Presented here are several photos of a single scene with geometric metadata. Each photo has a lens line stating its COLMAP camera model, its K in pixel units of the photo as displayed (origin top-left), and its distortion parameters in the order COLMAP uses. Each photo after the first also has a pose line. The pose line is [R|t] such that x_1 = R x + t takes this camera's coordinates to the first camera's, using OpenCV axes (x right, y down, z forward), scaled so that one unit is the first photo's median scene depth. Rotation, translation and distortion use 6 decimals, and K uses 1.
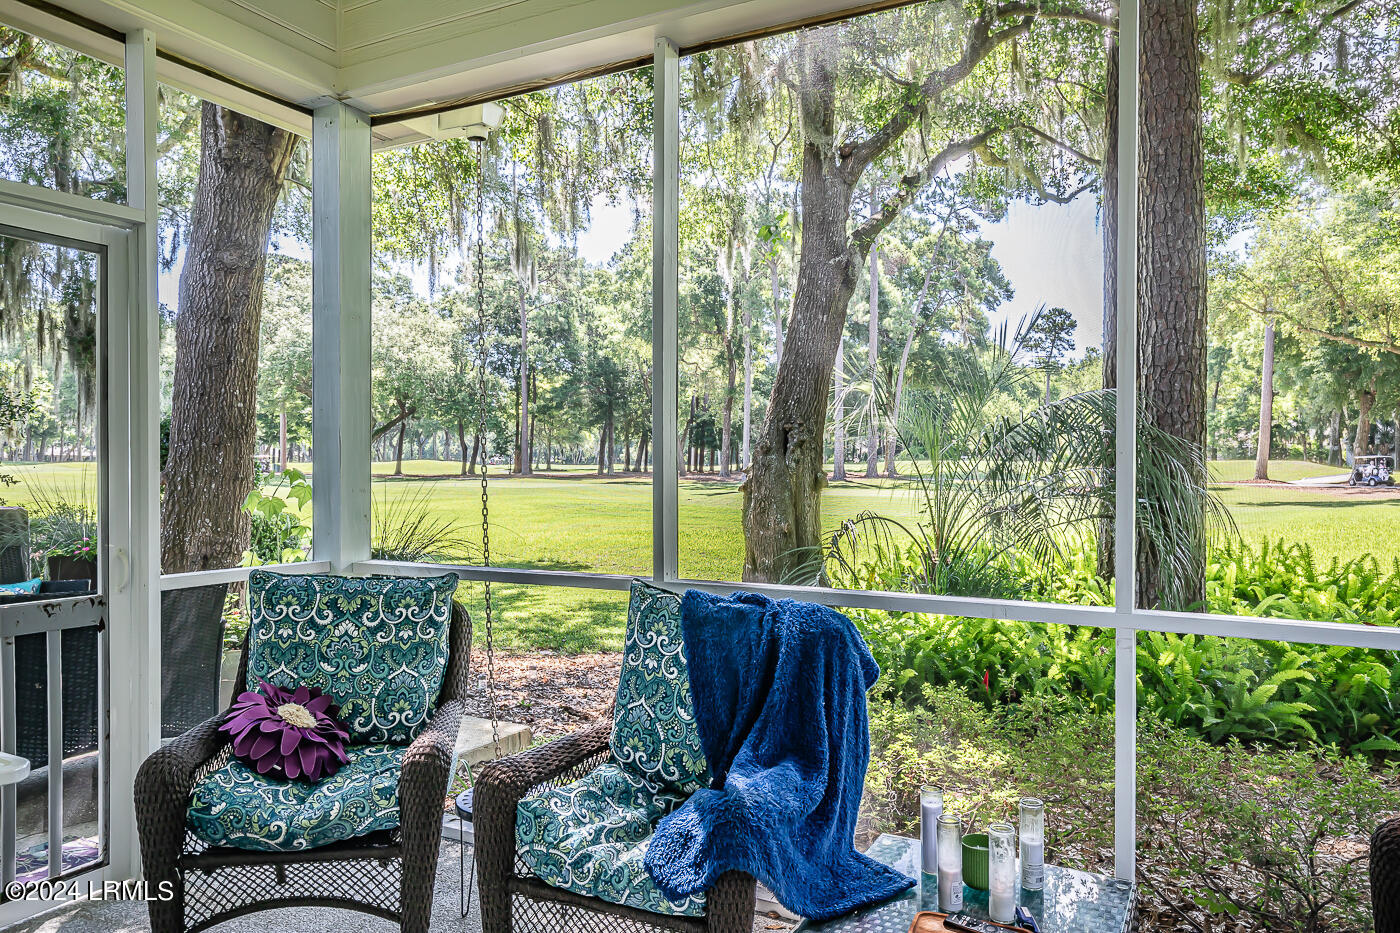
lens RADIAL K [[957.4, 0, 696.5], [0, 957.4, 490.3], [0, 0, 1]] dist [0.000977, 0.001869]
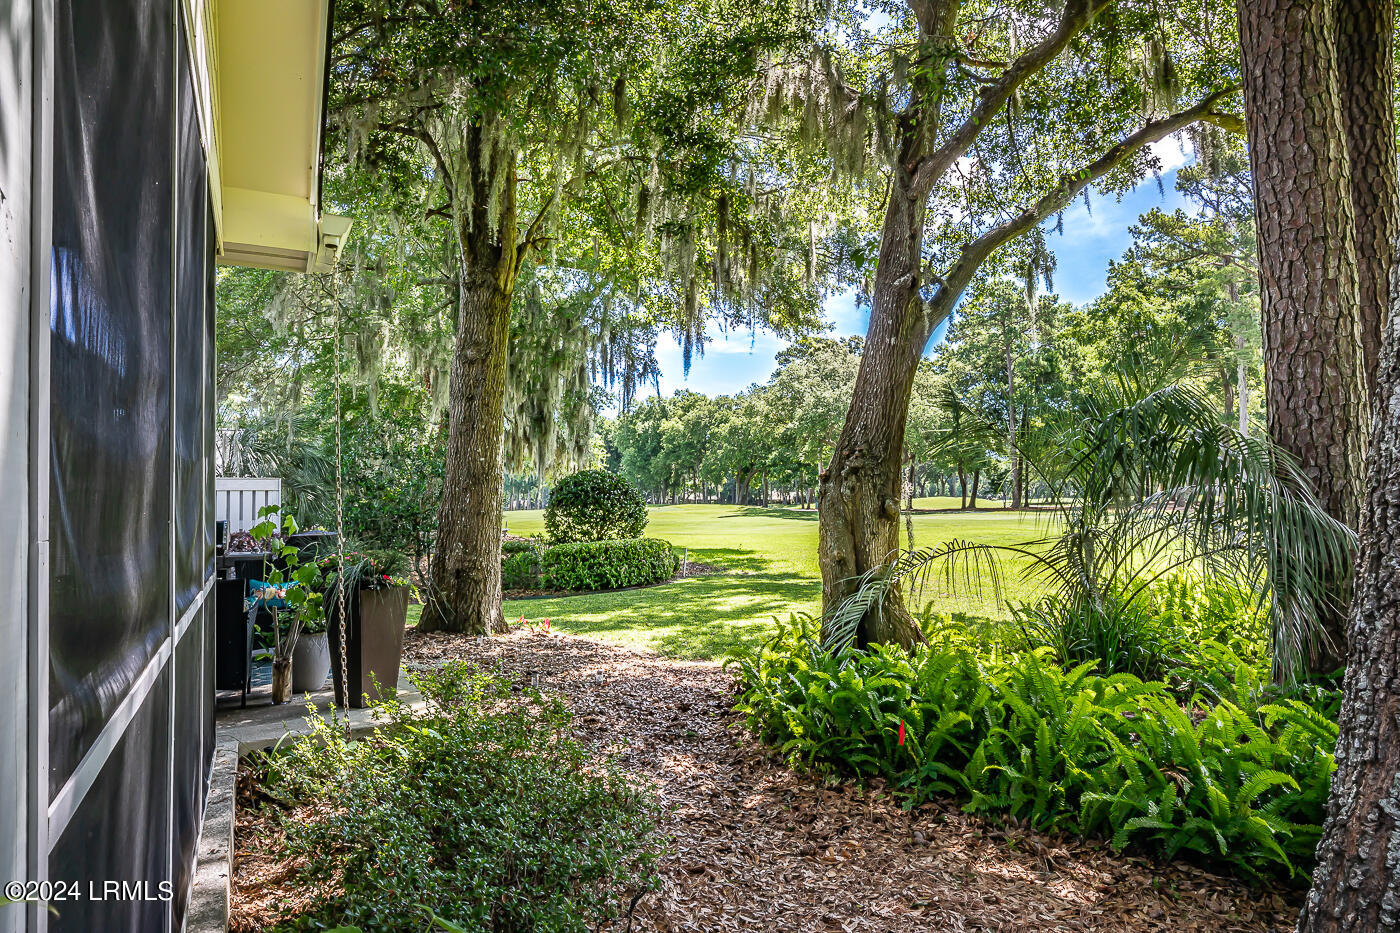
lens RADIAL K [[822.6, 0, 695.6], [0, 822.6, 487.3], [0, 0, 1]] dist [-0.003739, -0.001026]
pose [[0.832554, -0.029982, -0.553132, 0.046454], [0.005900, 0.998958, -0.045266, 0.000659], [0.553913, 0.034423, 0.831863, 0.021387]]
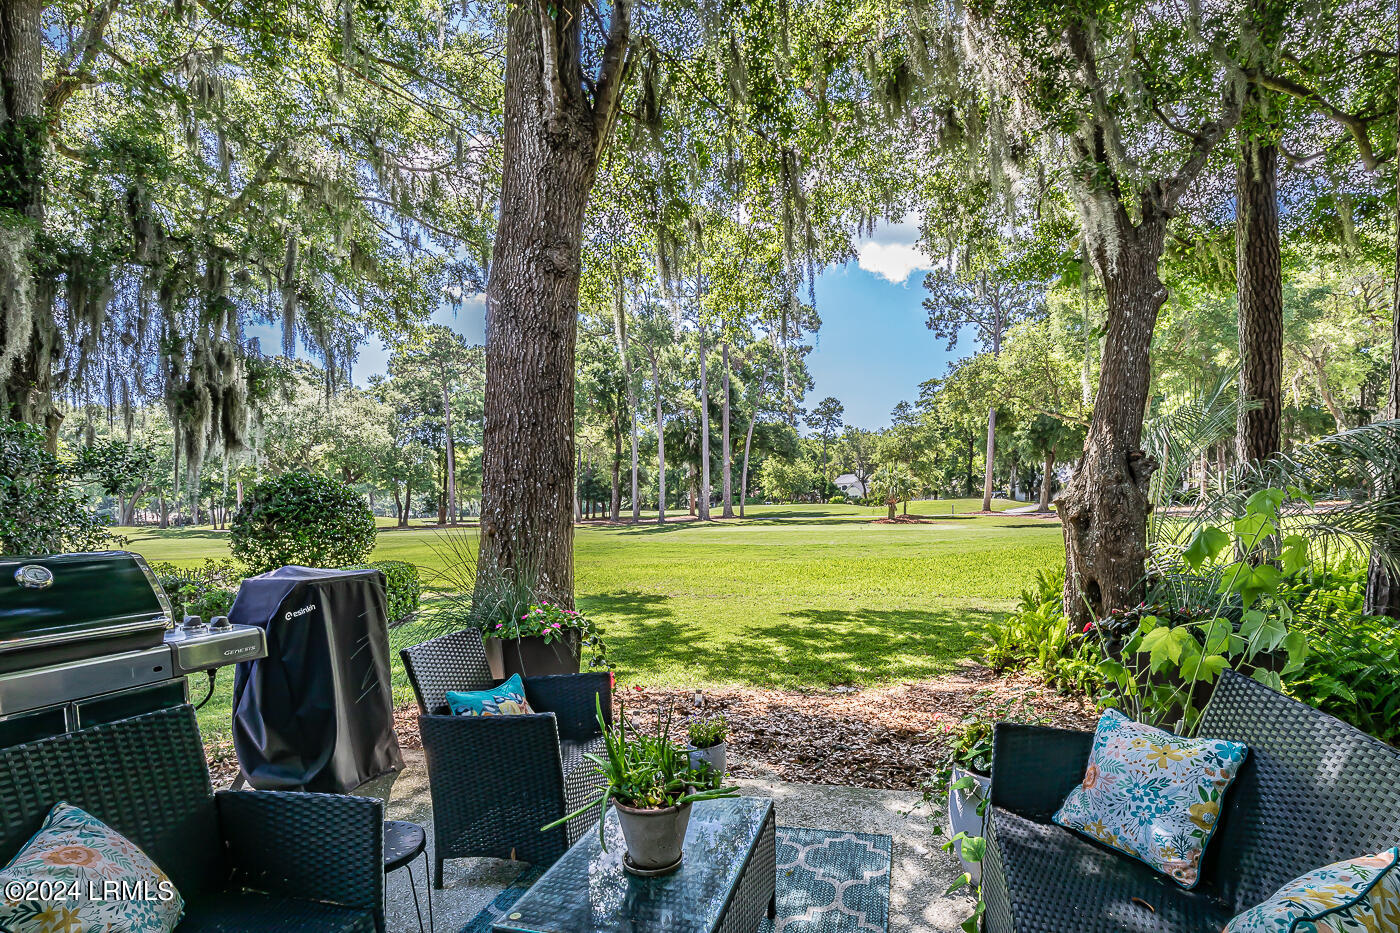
lens RADIAL K [[676.1, 0, 700.2], [0, 676.1, 572.4], [0, 0, 1]] dist [-0.019066, 0.000084]
pose [[0.977866, -0.046539, 0.203988, -0.053678], [0.033686, 0.997248, 0.066040, -0.000646], [-0.206500, -0.057707, 0.976743, 0.041990]]
